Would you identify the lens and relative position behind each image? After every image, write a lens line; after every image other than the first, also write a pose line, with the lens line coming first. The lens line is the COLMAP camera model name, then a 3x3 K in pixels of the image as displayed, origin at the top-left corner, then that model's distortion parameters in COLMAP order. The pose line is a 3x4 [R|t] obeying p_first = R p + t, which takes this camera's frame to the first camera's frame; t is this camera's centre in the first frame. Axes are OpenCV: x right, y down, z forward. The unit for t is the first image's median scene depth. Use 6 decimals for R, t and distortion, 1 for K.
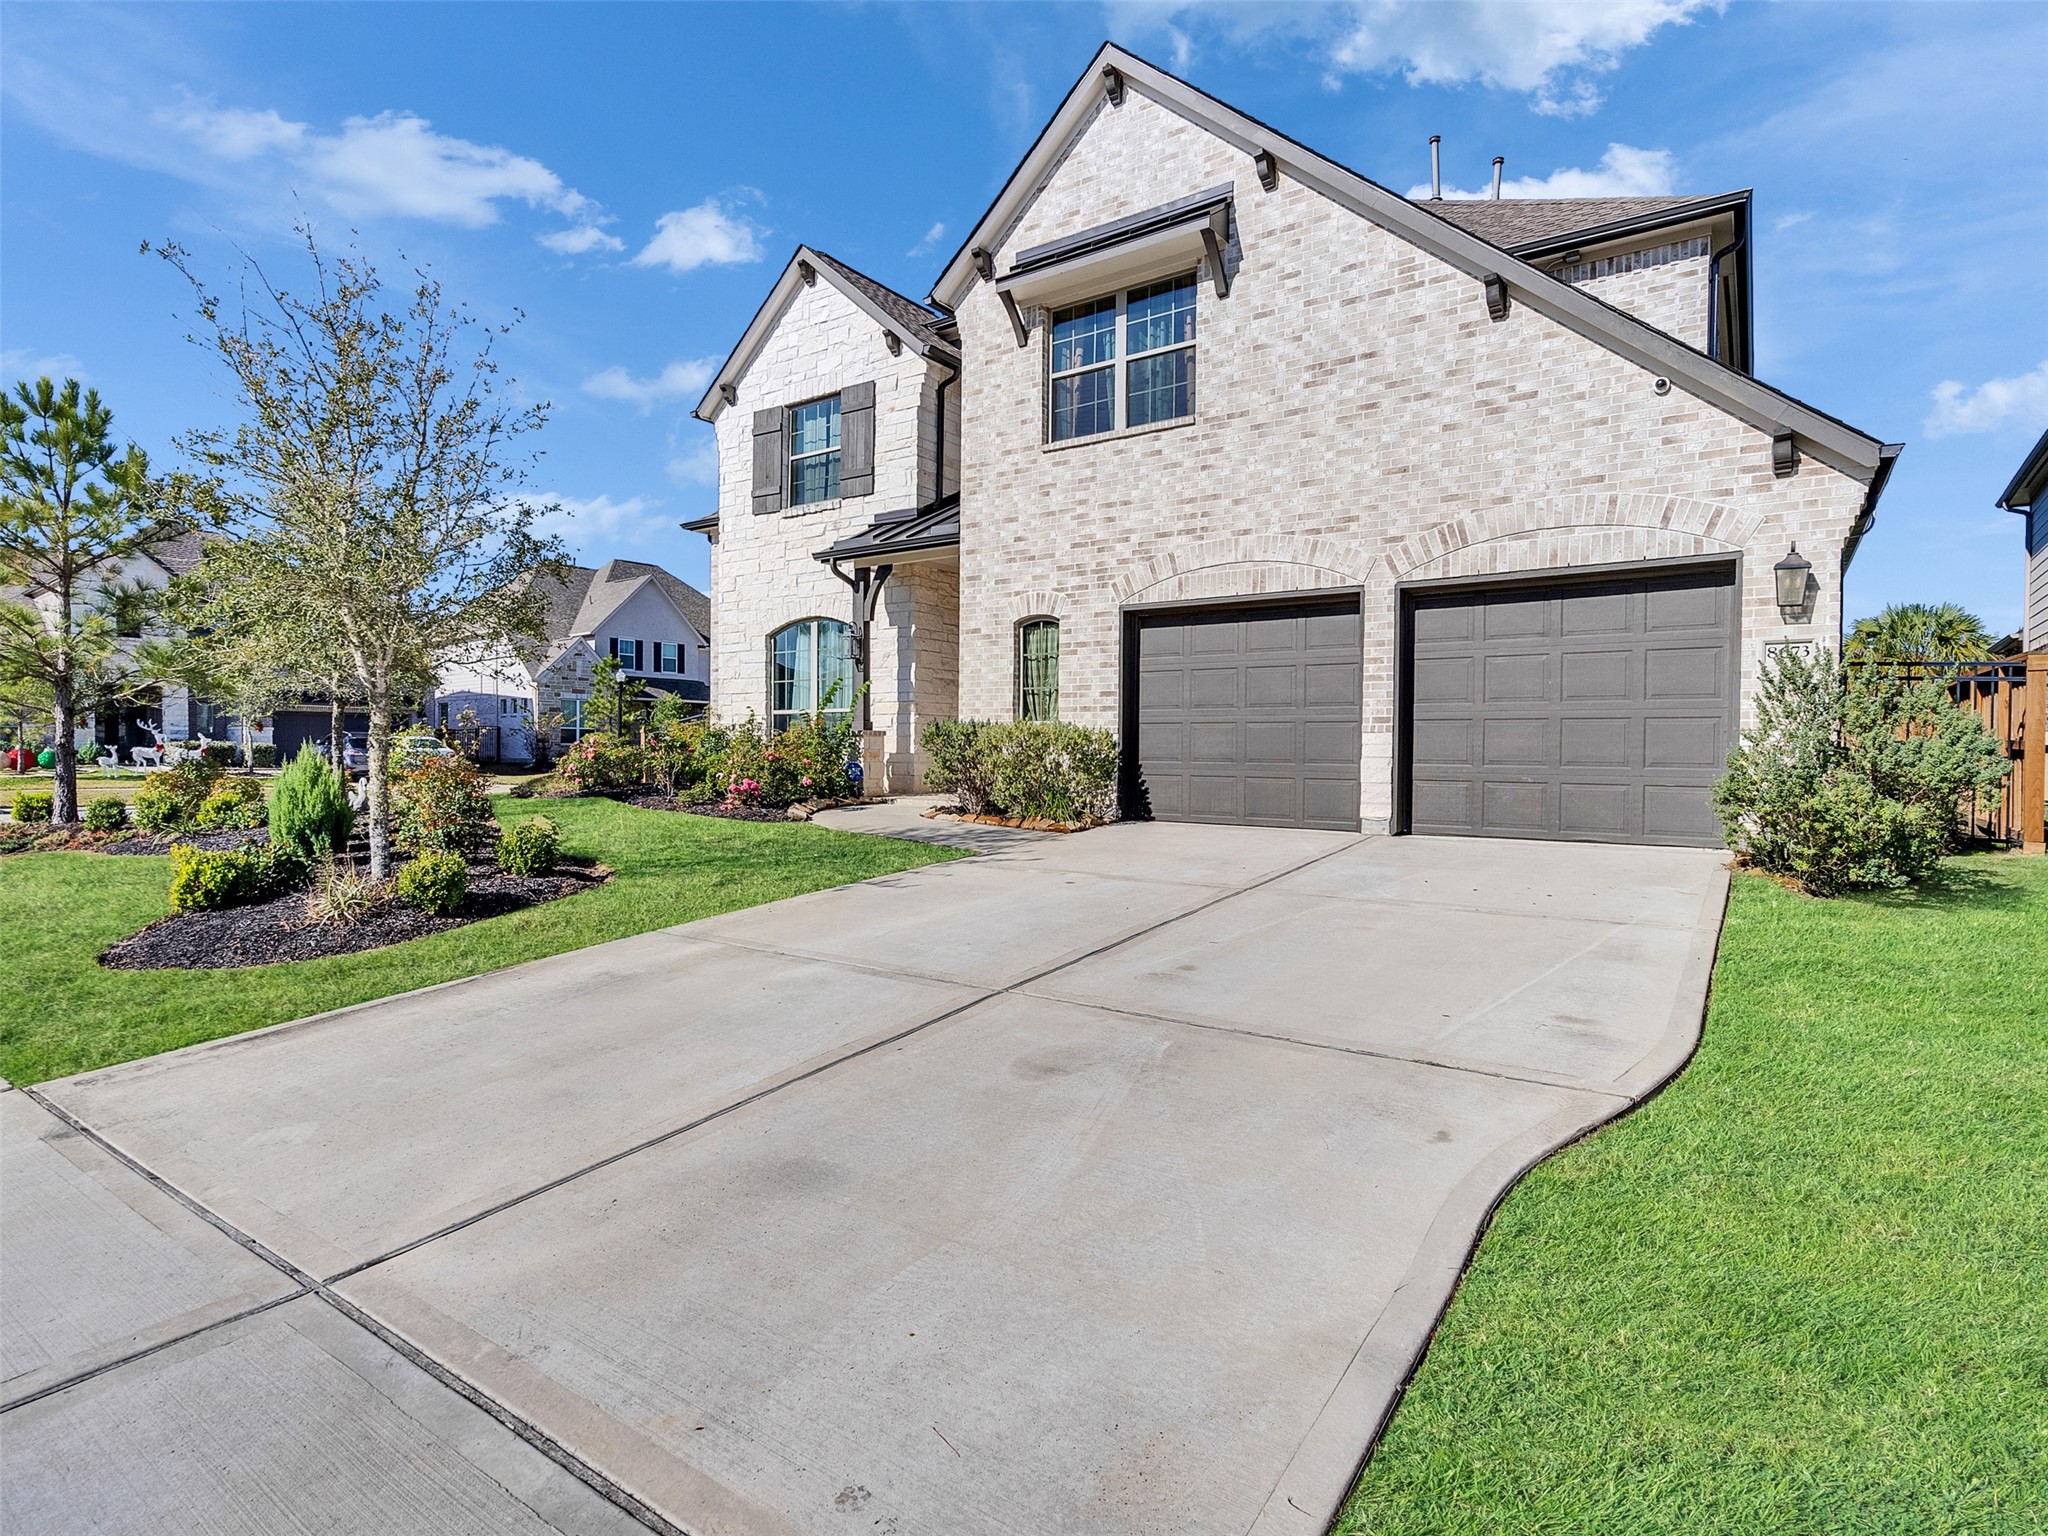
lens RADIAL K [[1041.0, 0, 1007.5], [0, 1041.0, 768.9], [0, 0, 1]] dist [-0.004047, 0.001129]
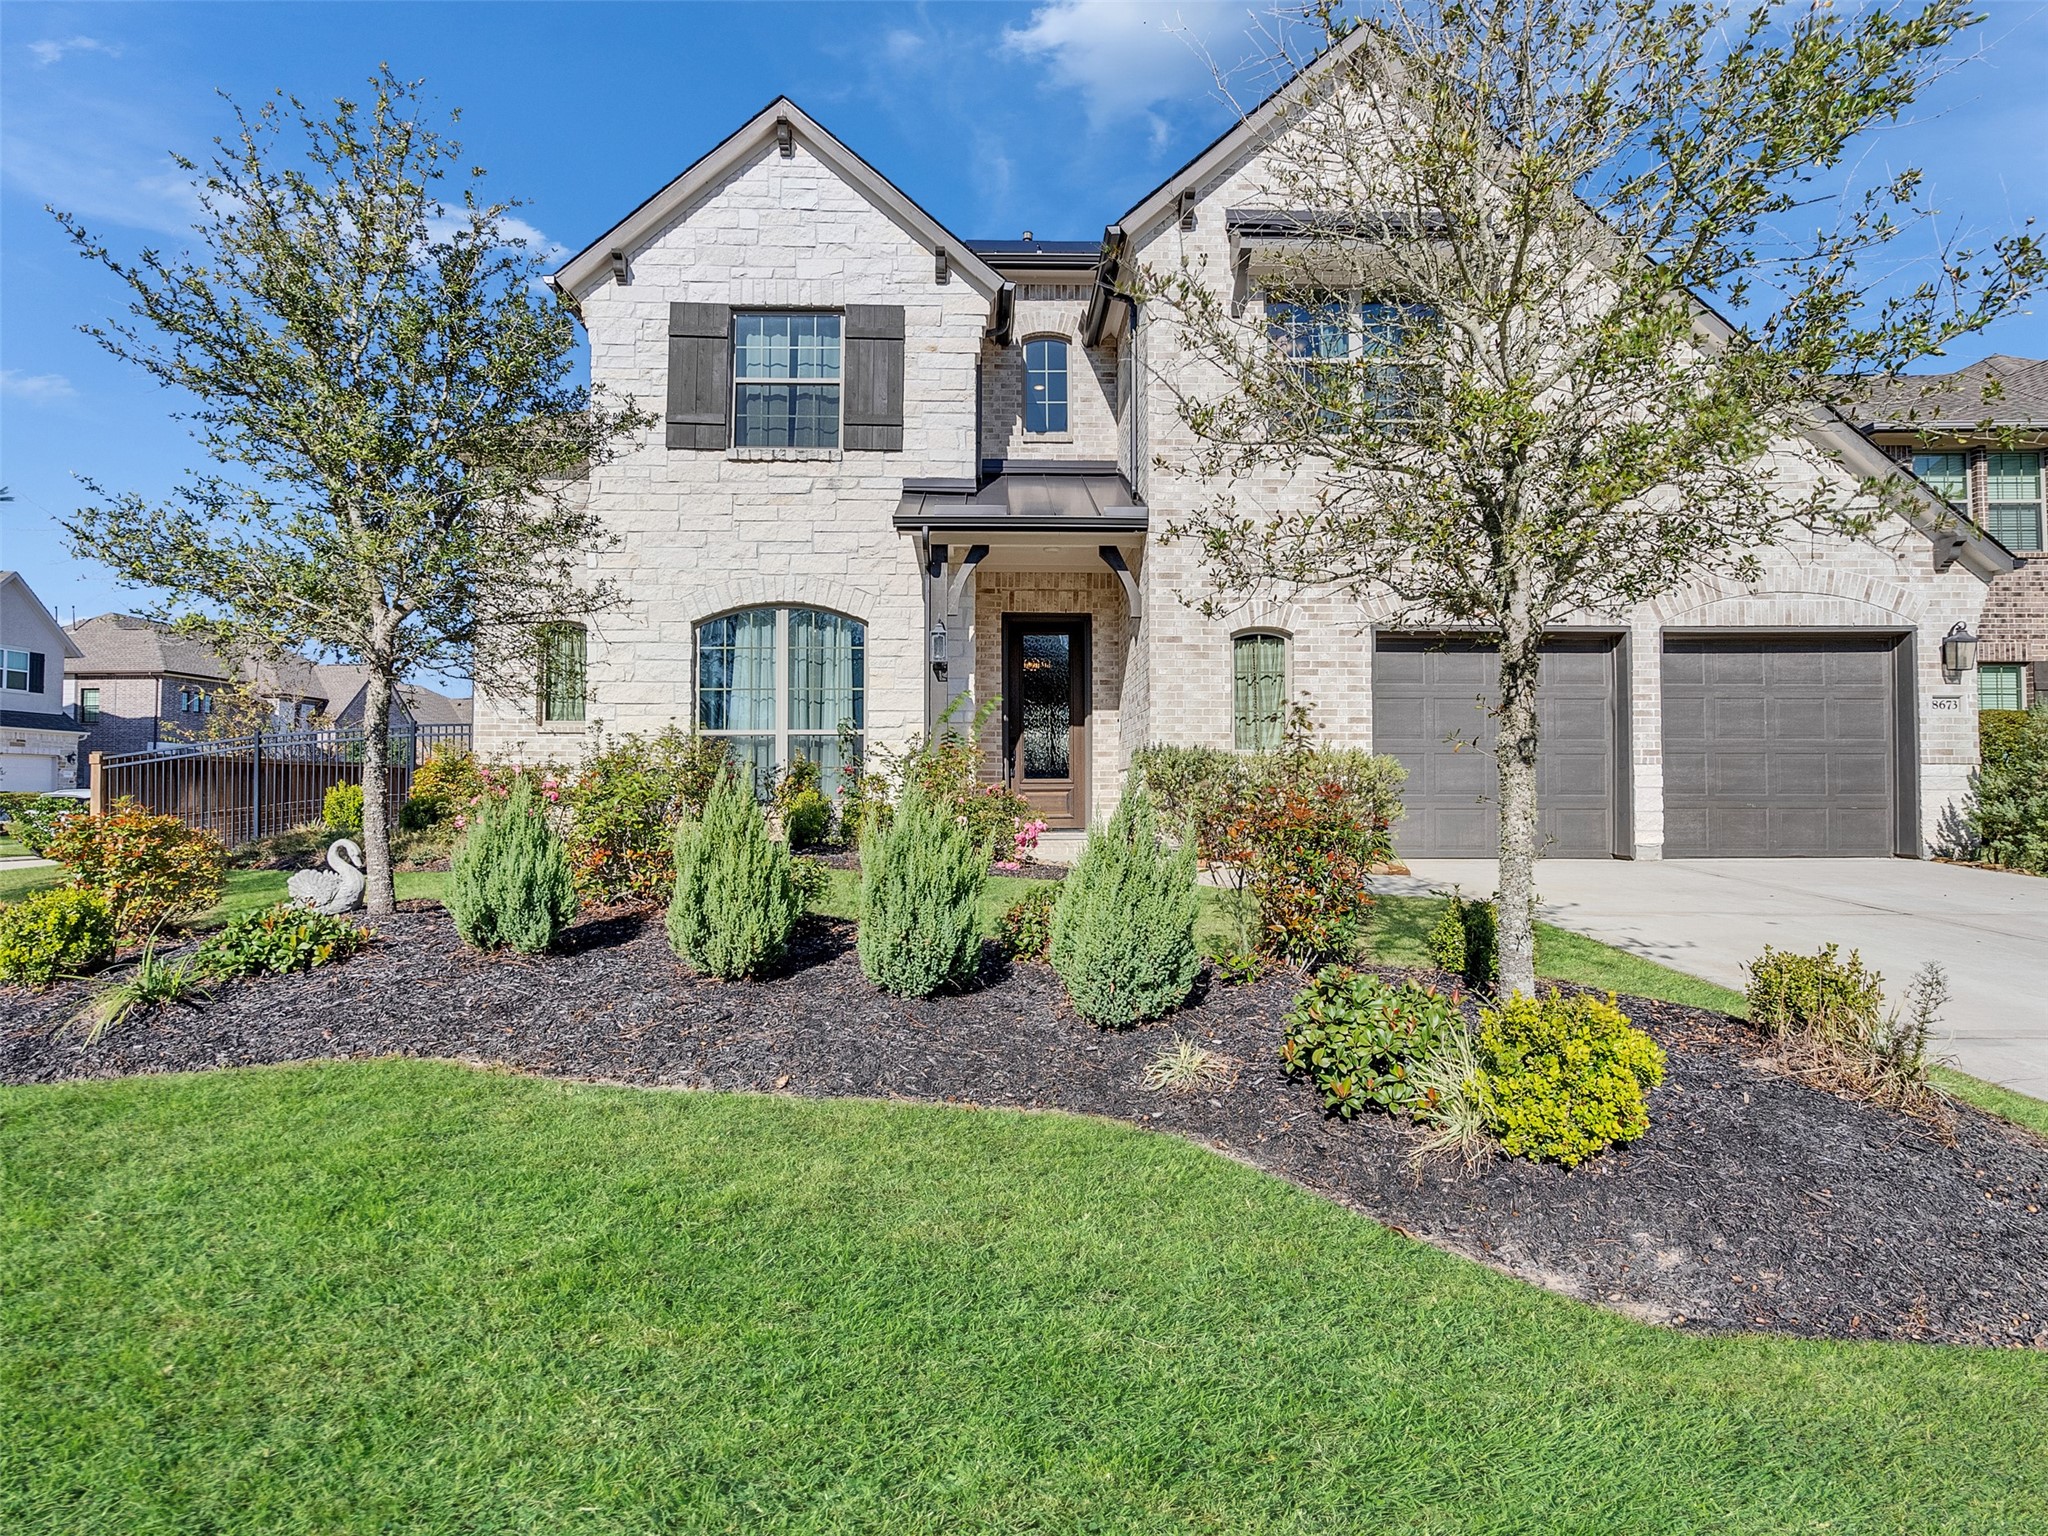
lens RADIAL K [[1041.0, 0, 1023.4], [0, 1041.0, 766.4], [0, 0, 1]] dist [-0.004047, 0.001129]
pose [[0.799670, 0.010119, 0.600354, -0.639708], [0.016299, 0.999124, -0.038549, -0.001701], [-0.600218, 0.040612, 0.798805, 0.427064]]
